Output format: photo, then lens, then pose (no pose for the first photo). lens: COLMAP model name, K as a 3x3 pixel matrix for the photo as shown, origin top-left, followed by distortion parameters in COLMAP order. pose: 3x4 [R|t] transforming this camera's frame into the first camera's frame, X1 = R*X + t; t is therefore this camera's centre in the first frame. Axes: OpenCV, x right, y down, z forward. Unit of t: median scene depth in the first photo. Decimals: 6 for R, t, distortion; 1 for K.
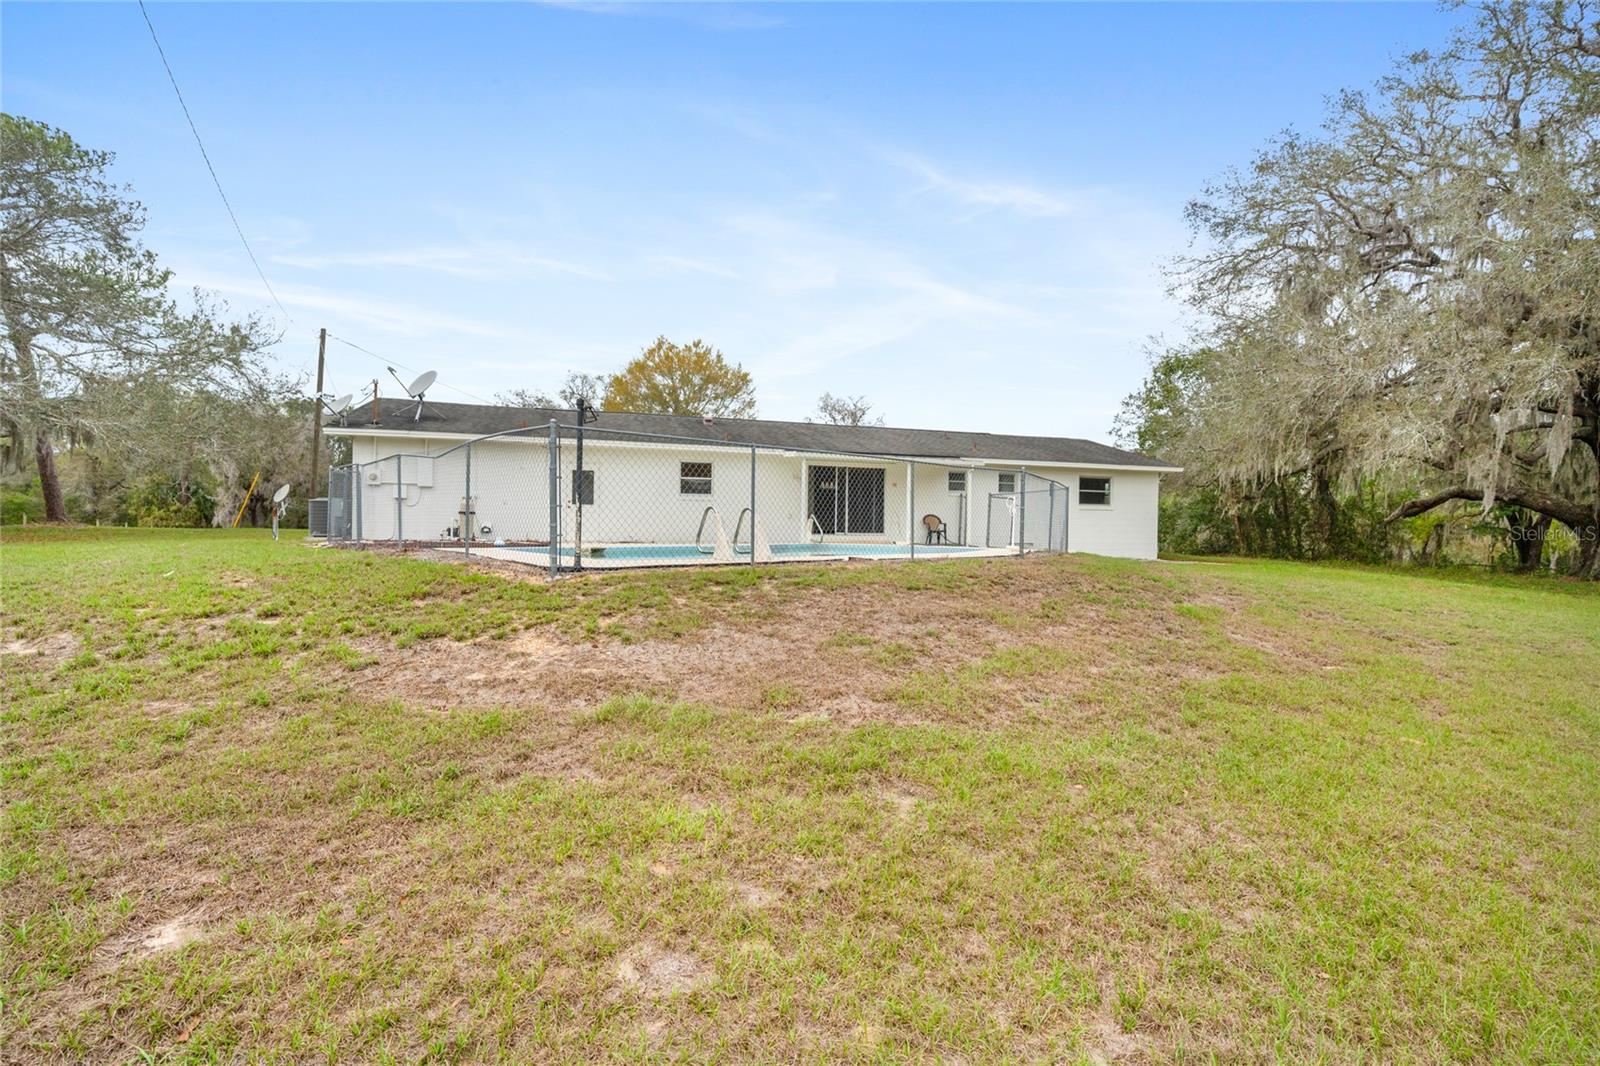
lens RADIAL K [[699.5, 0, 800.4], [0, 699.5, 525.8], [0, 0, 1]] dist [-0.011402, -0.001729]
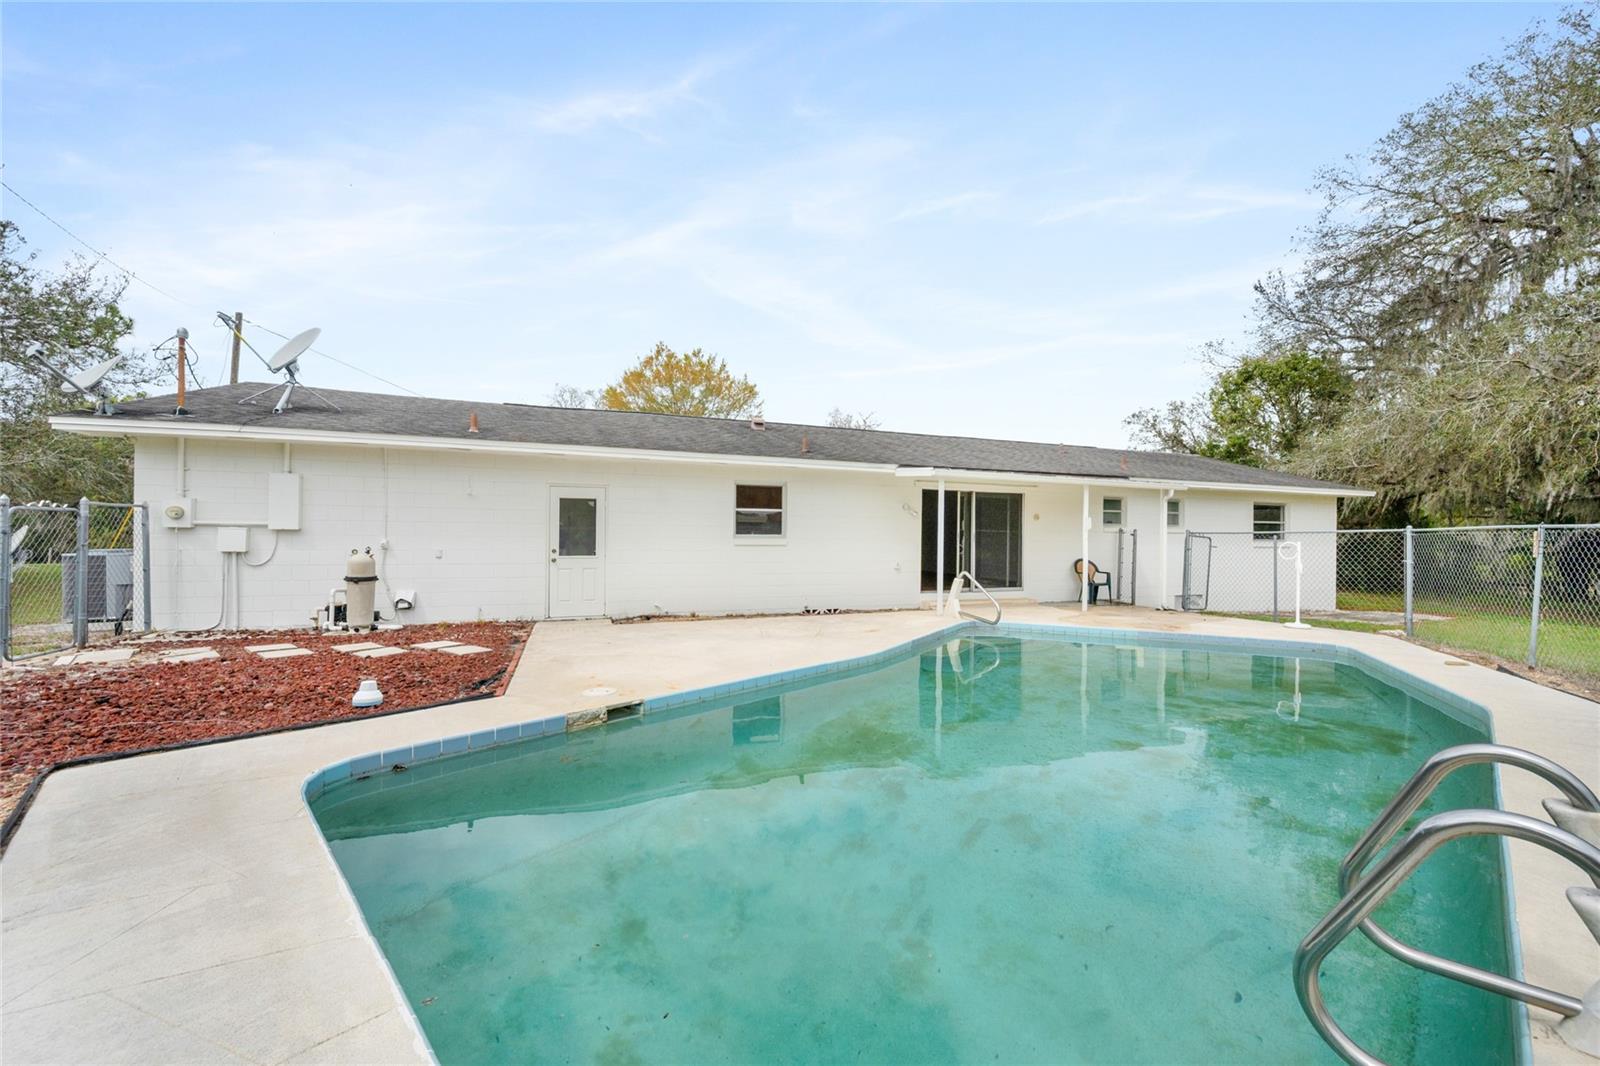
lens RADIAL K [[648.2, 0, 808.5], [0, 648.2, 530.0], [0, 0, 1]] dist [-0.000334, -0.000569]
pose [[0.998765, -0.003073, 0.049594, -0.116436], [0.003748, 0.999901, -0.013528, -0.036517], [-0.049547, 0.013697, 0.998678, 0.359586]]
